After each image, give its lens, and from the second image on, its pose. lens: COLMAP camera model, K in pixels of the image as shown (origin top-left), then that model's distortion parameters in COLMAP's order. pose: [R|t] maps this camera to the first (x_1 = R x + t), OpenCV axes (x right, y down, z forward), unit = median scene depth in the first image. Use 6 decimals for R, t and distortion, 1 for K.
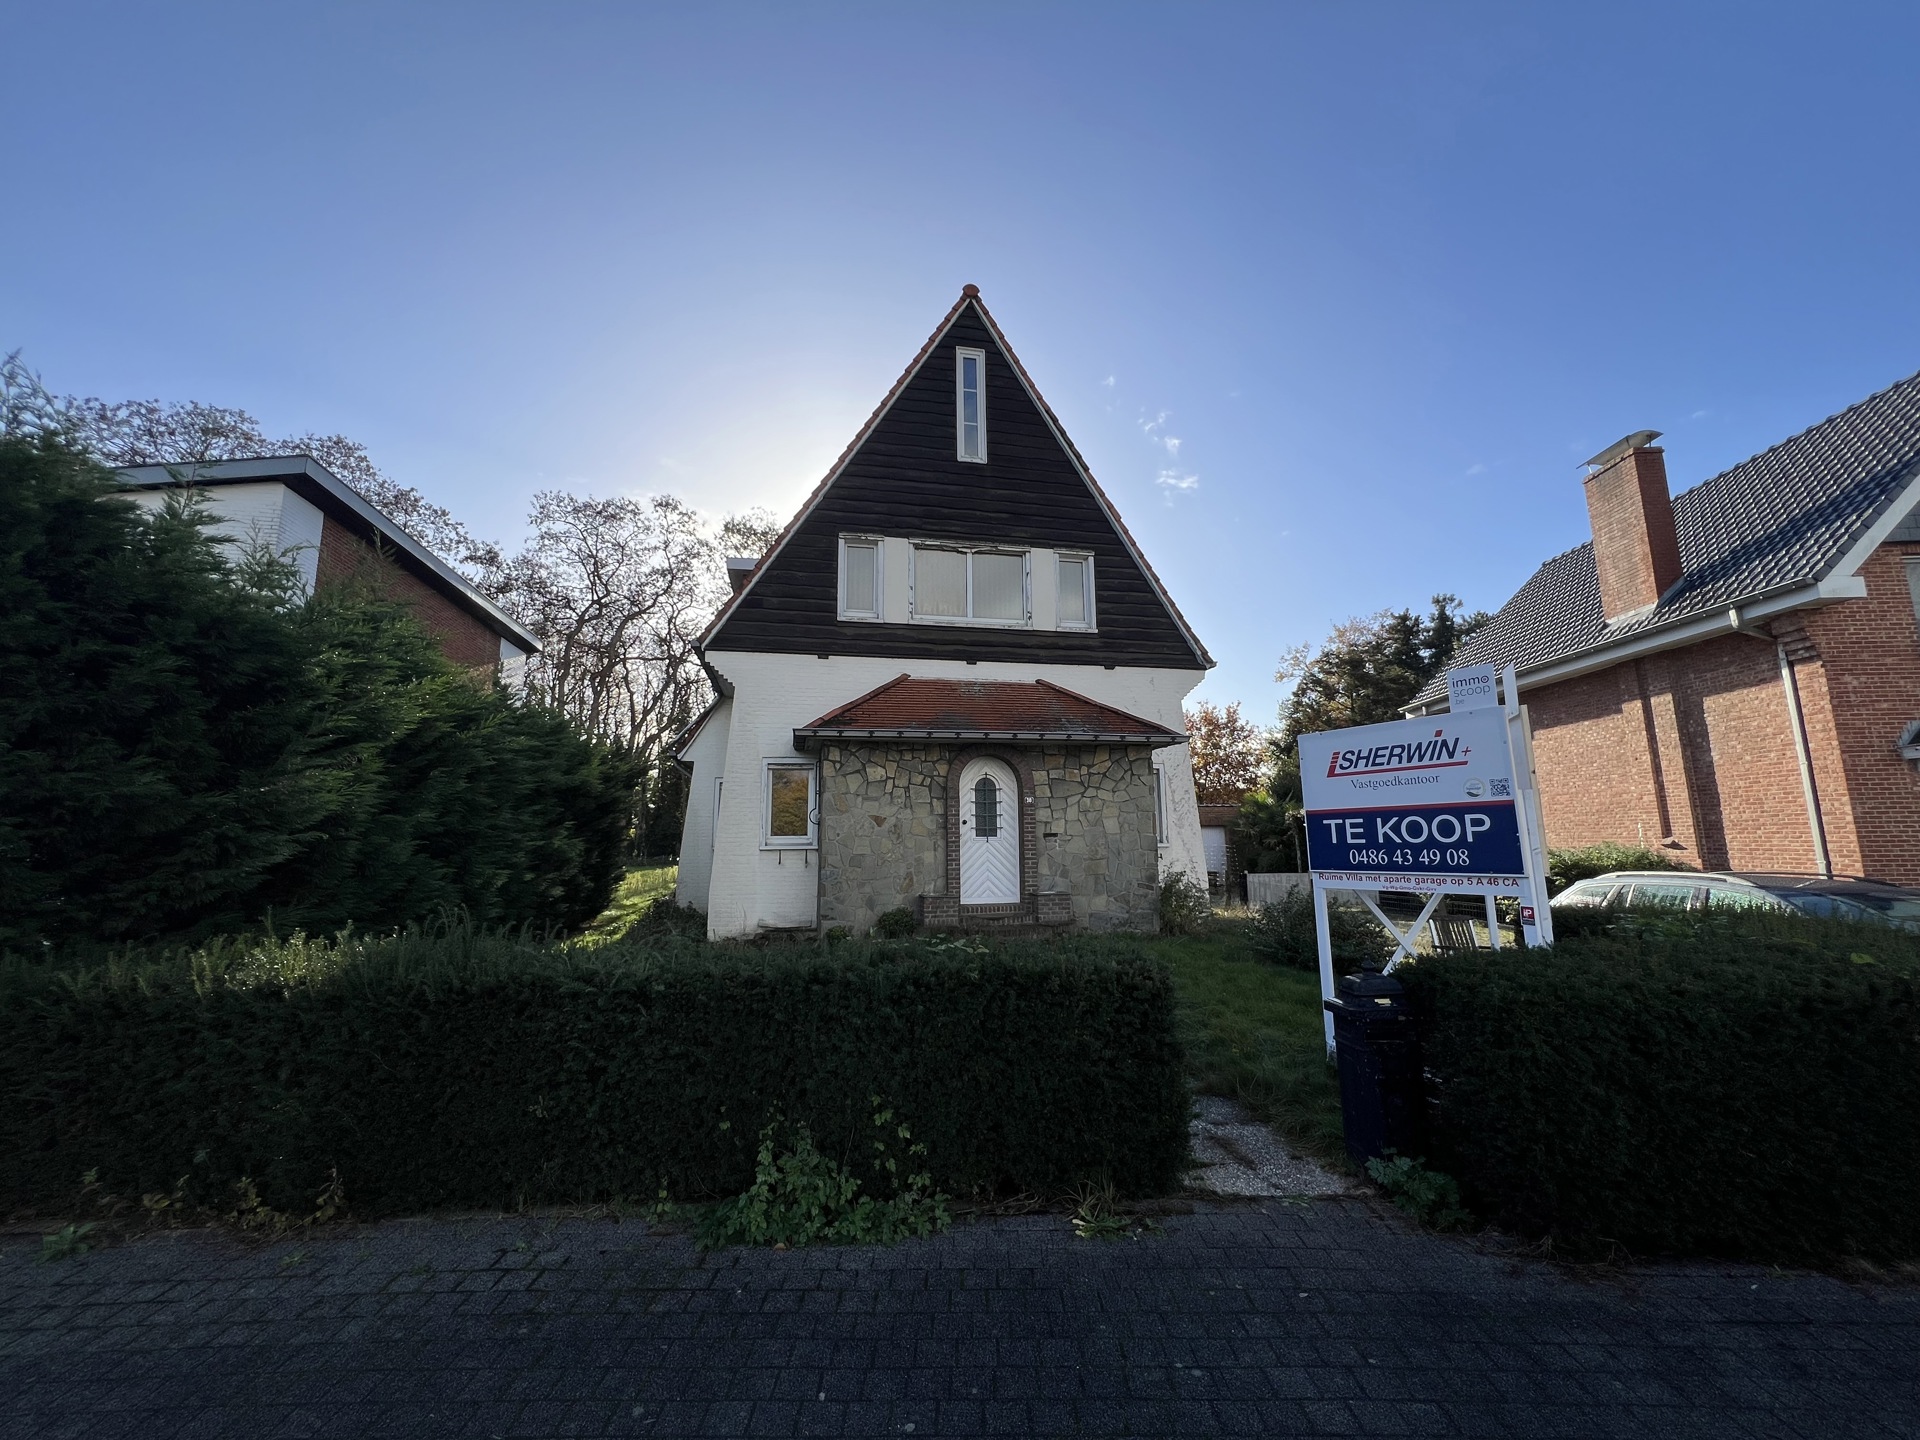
lens RADIAL K [[772.8, 0, 959.0], [0, 772.8, 714.3], [0, 0, 1]] dist [0.009582, -0.000334]
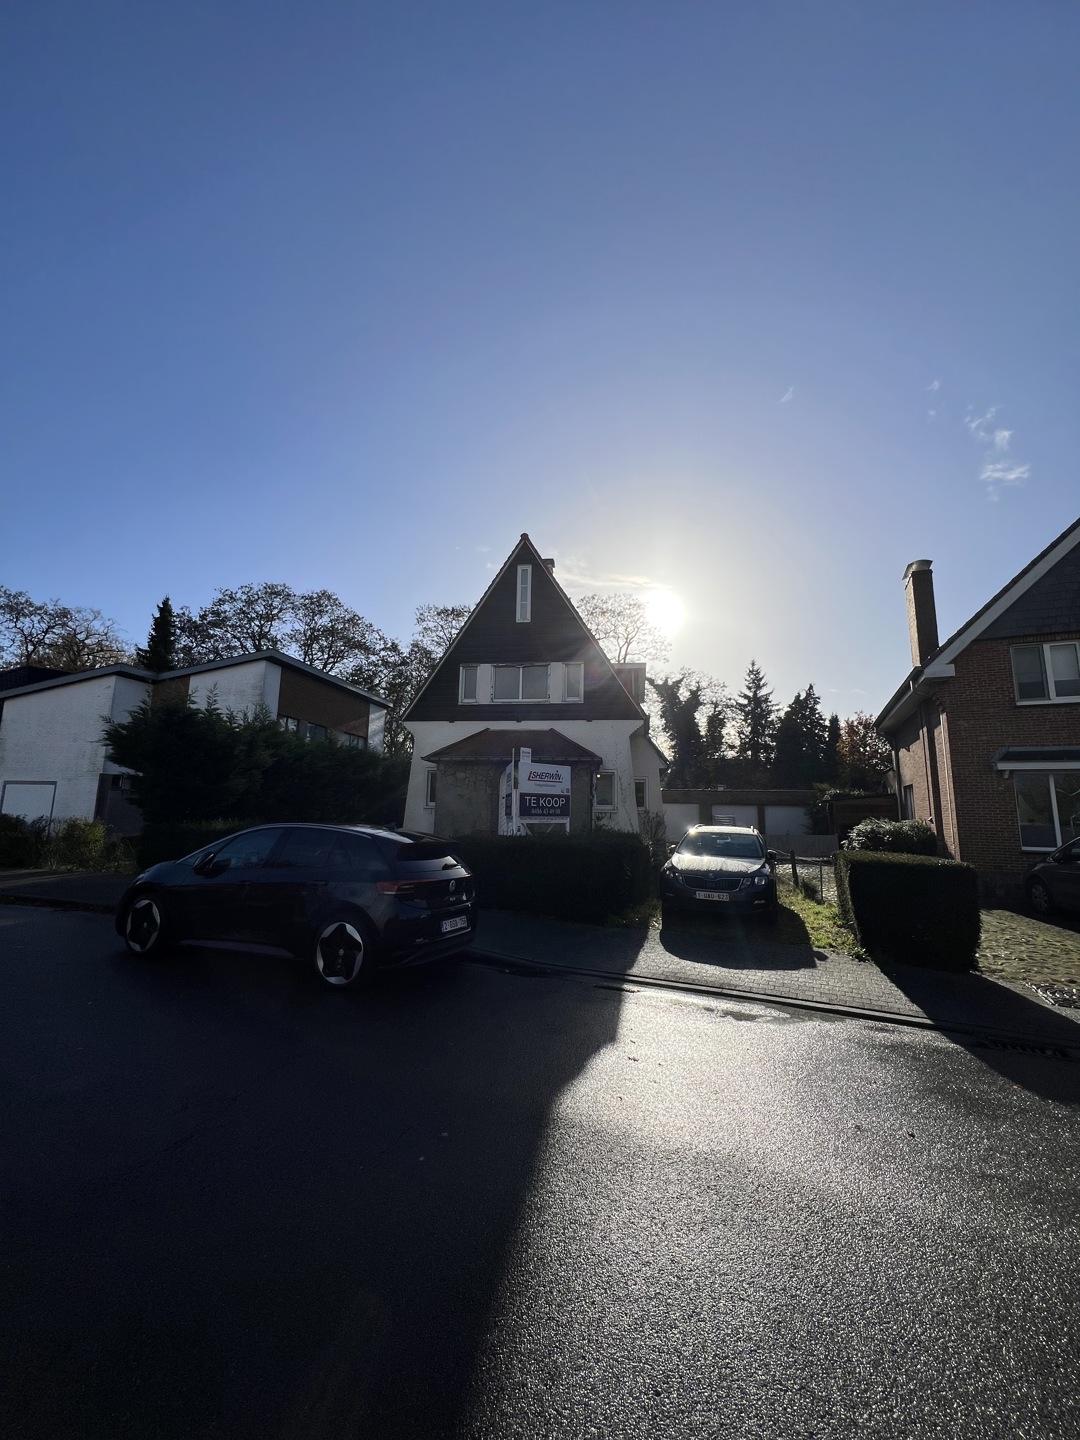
lens RADIAL K [[579.6, 0, 540.8], [0, 579.6, 719.9], [0, 0, 1]] dist [0.009582, -0.000334]
pose [[0.932771, -0.030018, -0.359217, 0.653181], [0.031095, 0.999513, -0.002781, -0.066905], [0.359126, -0.008576, 0.933250, -0.453538]]
